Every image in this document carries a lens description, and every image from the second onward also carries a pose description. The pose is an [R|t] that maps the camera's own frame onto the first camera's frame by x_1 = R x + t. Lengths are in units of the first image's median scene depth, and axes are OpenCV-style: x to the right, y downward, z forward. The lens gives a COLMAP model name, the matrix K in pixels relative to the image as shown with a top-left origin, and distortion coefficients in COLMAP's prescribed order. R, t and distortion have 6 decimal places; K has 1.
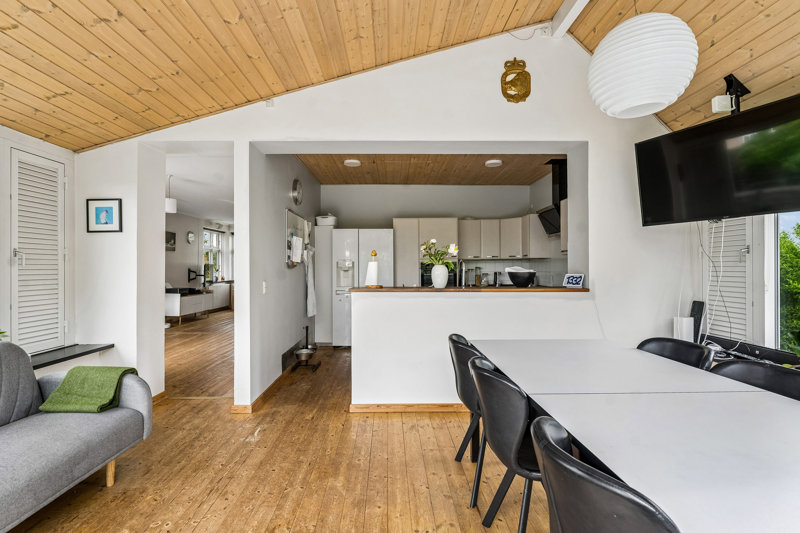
lens RADIAL K [[403.9, 0, 401.8], [0, 403.9, 264.4], [0, 0, 1]] dist [-0.004663, -0.003452]
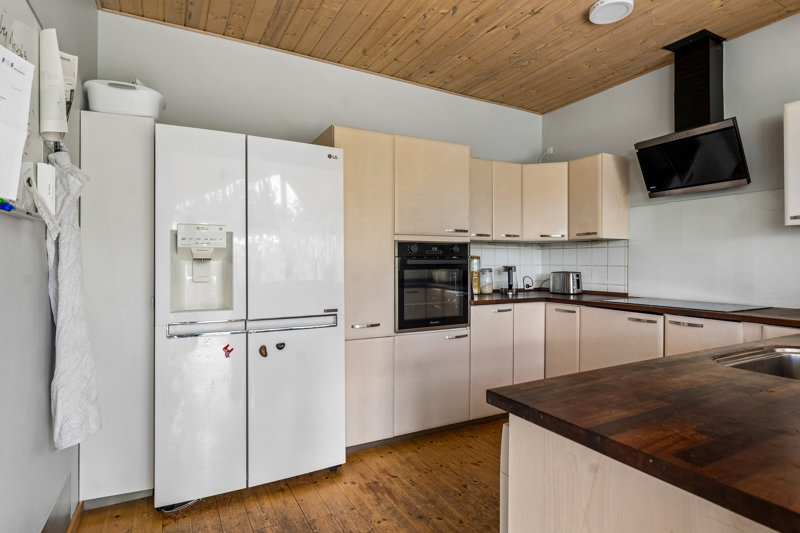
lens RADIAL K [[424.2, 0, 400.9], [0, 424.2, 265.3], [0, 0, 1]] dist [-0.006307, -0.001872]
pose [[0.883471, 0.002250, 0.468480, -0.245468], [-0.007951, 0.999916, 0.010191, 0.023048], [-0.468417, -0.012729, 0.883416, 0.981992]]
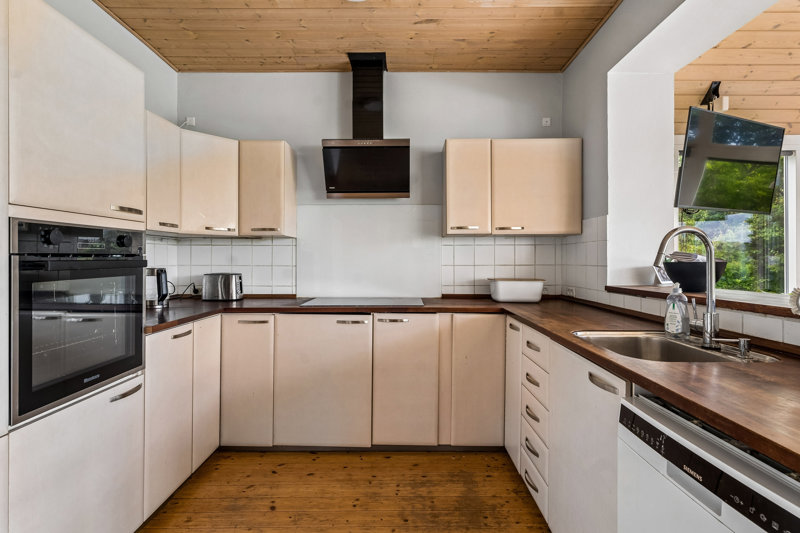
lens RADIAL K [[403.9, 0, 401.9], [0, 403.9, 260.6], [0, 0, 1]] dist [-0.004663, -0.003452]
pose [[-0.003747, 0.004221, 0.999984, -0.221545], [-0.006655, 0.999969, -0.004246, 0.021261], [-0.999971, -0.006671, -0.003719, 1.282331]]
